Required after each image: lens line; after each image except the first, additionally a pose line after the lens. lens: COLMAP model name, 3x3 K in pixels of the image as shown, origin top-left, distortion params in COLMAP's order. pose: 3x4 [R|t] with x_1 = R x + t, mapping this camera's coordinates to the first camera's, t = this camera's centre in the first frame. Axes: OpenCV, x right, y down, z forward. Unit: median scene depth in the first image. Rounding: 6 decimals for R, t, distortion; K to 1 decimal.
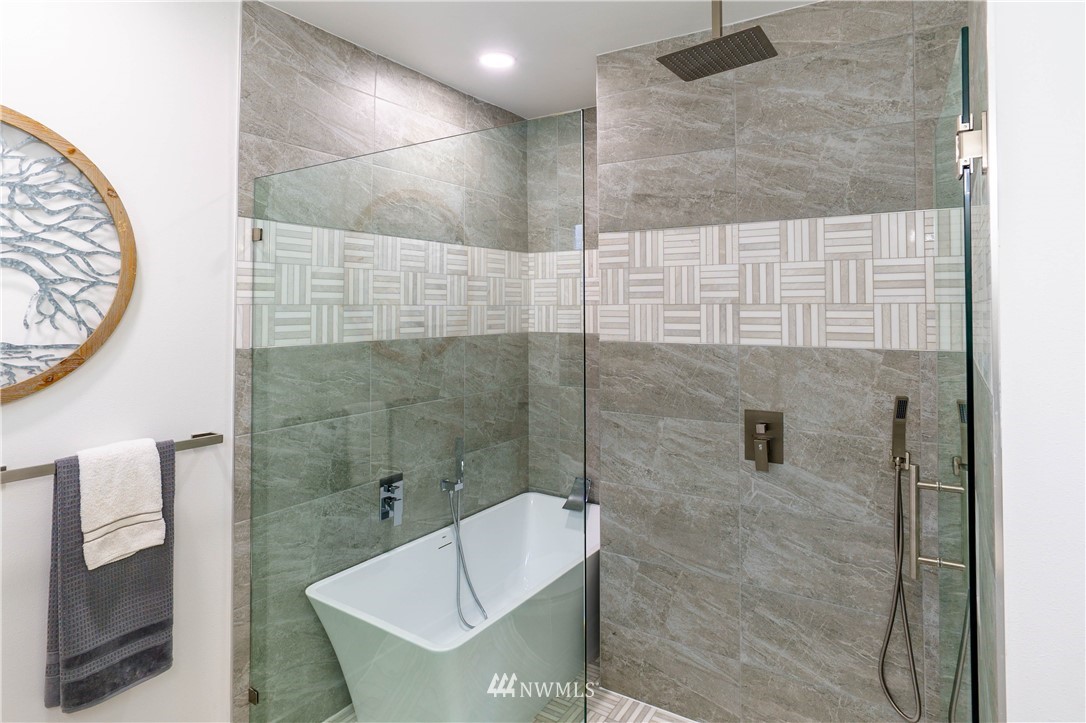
lens RADIAL K [[608.9, 0, 560.8], [0, 608.9, 293.6], [0, 0, 1]] dist [-0.042515, 0.035880]
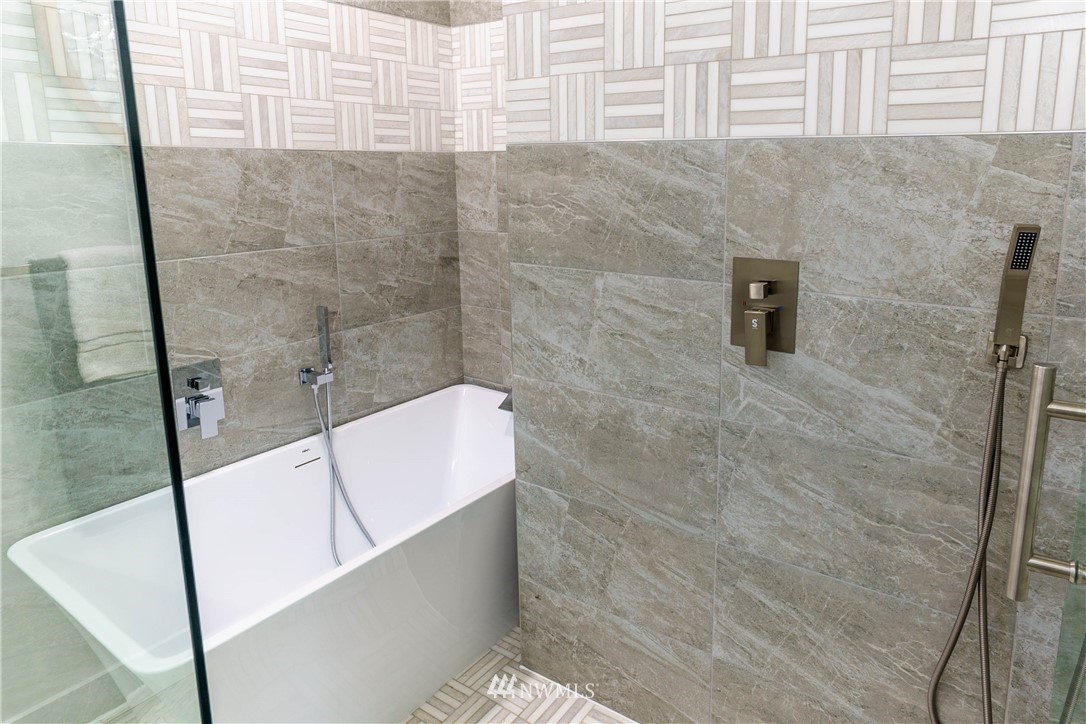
lens RADIAL K [[667.5, 0, 627.3], [0, 667.5, 291.7], [0, 0, 1]] dist [-0.043871, 0.039791]
pose [[0.999979, 0.005394, -0.003675, 0.210436], [-0.004552, 0.979877, 0.199550, 0.101749], [0.004677, -0.199529, 0.979881, 0.399246]]
